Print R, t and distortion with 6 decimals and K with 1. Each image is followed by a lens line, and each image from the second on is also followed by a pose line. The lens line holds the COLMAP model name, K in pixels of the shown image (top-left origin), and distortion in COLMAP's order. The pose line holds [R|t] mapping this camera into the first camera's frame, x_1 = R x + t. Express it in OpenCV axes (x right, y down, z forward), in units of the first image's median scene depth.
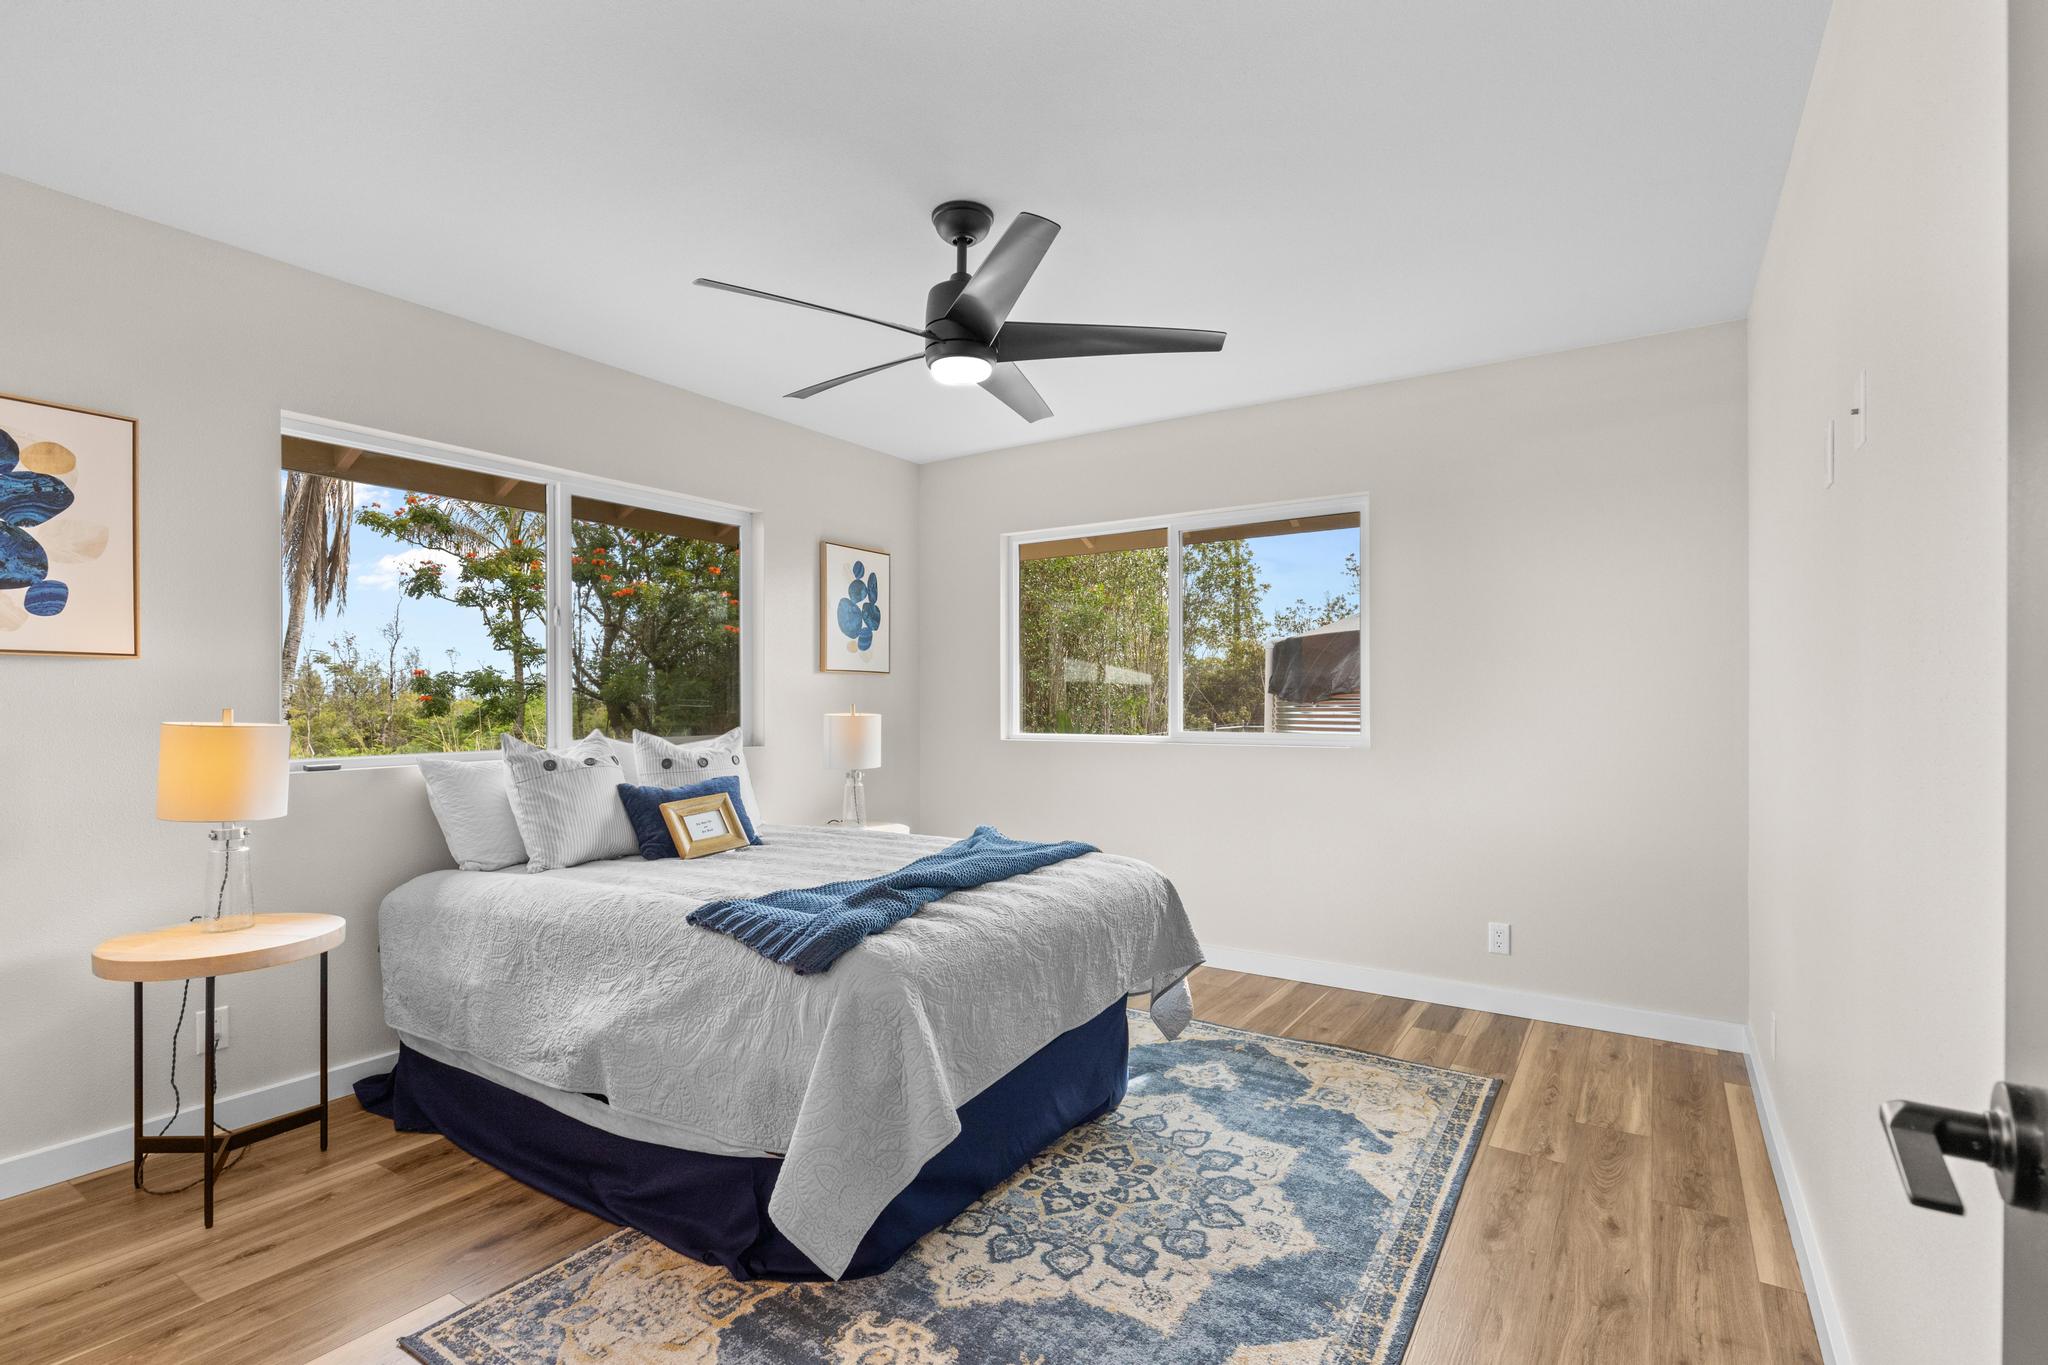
lens RADIAL K [[962.7, 0, 1023.2], [0, 962.7, 691.0], [0, 0, 1]] dist [-0.008162, 0.001003]
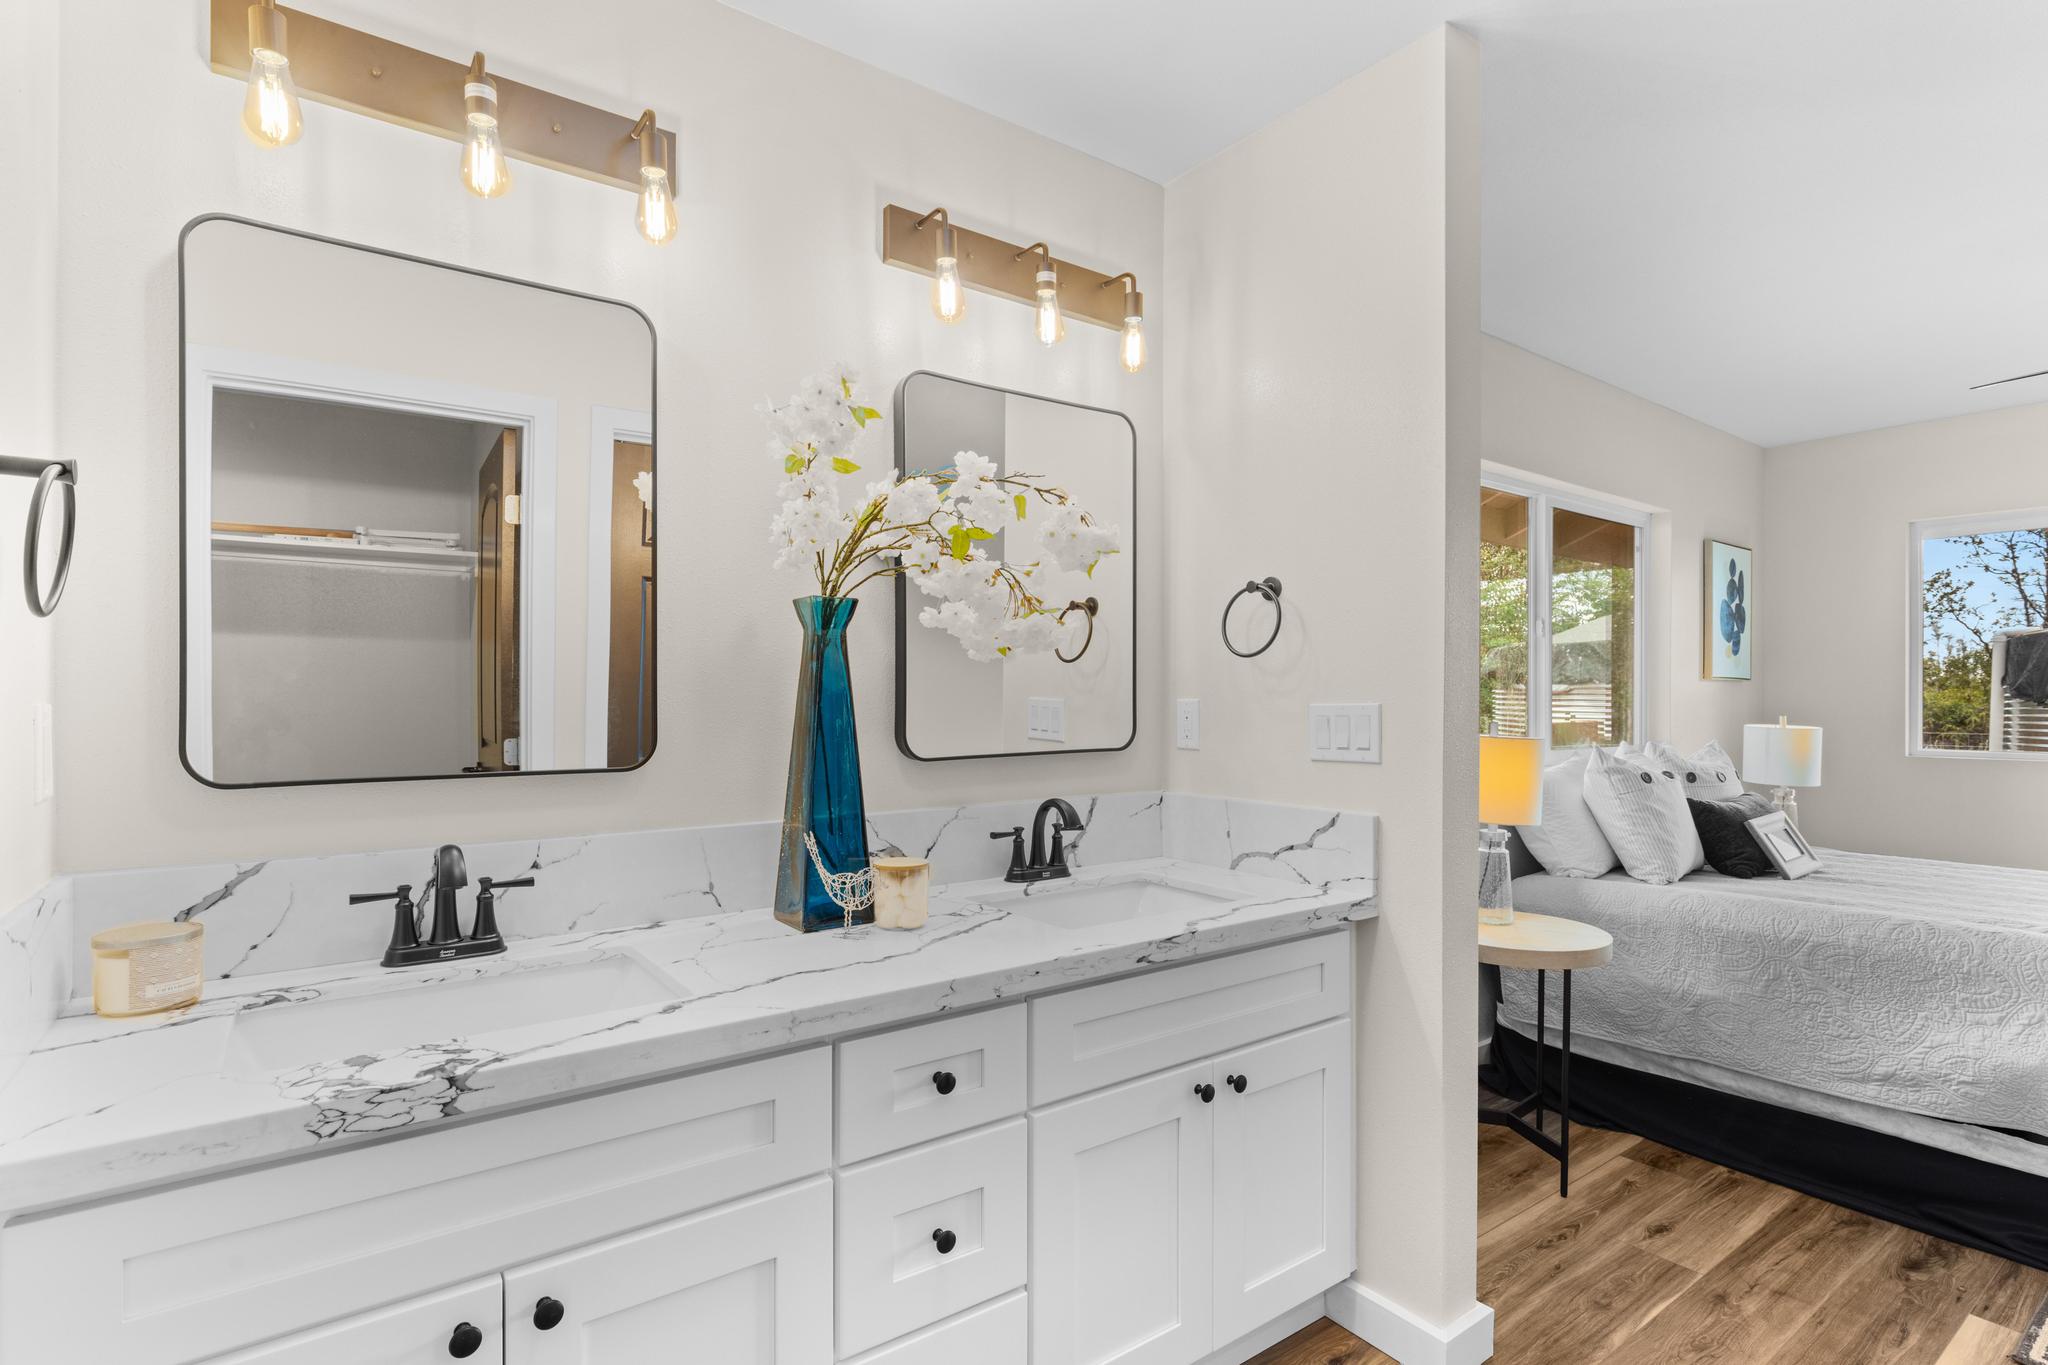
lens RADIAL K [[1003.3, 0, 1025.1], [0, 1003.3, 684.0], [0, 0, 1]] dist [-0.001295, -0.000831]
pose [[0.936948, 0.005148, -0.349430, -0.722932], [-0.006210, 0.999979, -0.001917, -0.014069], [0.349413, 0.003966, 0.936961, -0.205936]]
